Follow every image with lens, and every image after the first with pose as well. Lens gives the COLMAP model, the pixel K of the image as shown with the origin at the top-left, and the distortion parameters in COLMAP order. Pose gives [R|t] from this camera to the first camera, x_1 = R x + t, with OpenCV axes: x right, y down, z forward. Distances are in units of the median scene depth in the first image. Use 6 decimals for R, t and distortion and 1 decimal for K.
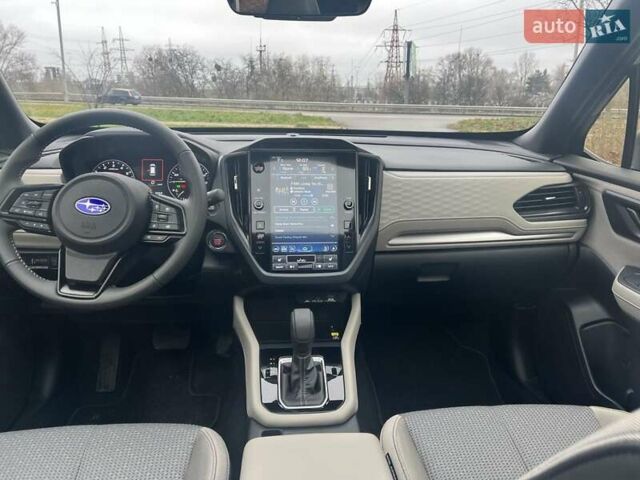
lens RADIAL K [[489.5, 0, 320.0], [0, 489.5, 240.0], [0, 0, 1]] dist [0.059618, -0.061647]
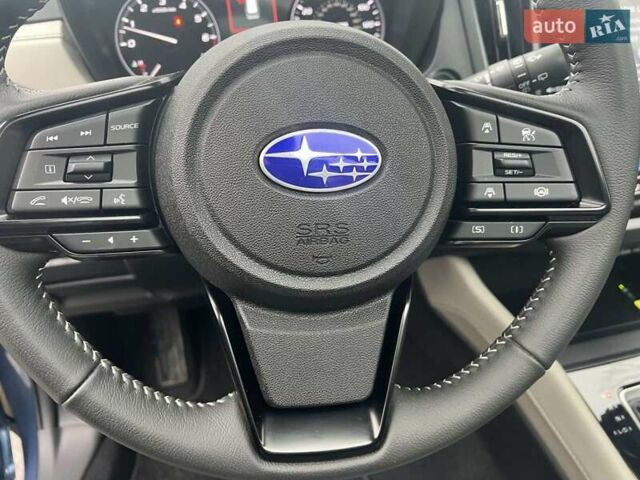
lens RADIAL K [[508.8, 0, 320.0], [0, 508.8, 240.0], [0, 0, 1]] dist [-0.001746, -0.008003]
pose [[0.986111, -0.131487, 0.101468, -0.478302], [0.095817, 0.949401, 0.299092, -0.107074], [-0.135661, -0.285216, 0.948814, 0.691221]]
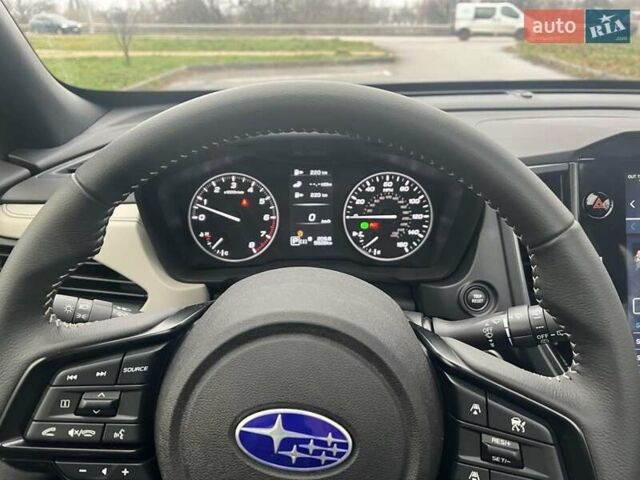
lens RADIAL K [[507.6, 0, 323.3], [0, 507.6, 222.1], [0, 0, 1]] dist [0.077939, -0.112638]
pose [[0.998291, -0.007538, -0.057952, -0.408566], [0.012923, 0.995573, 0.093101, -0.217353], [0.056994, -0.093690, 0.993969, 0.685162]]
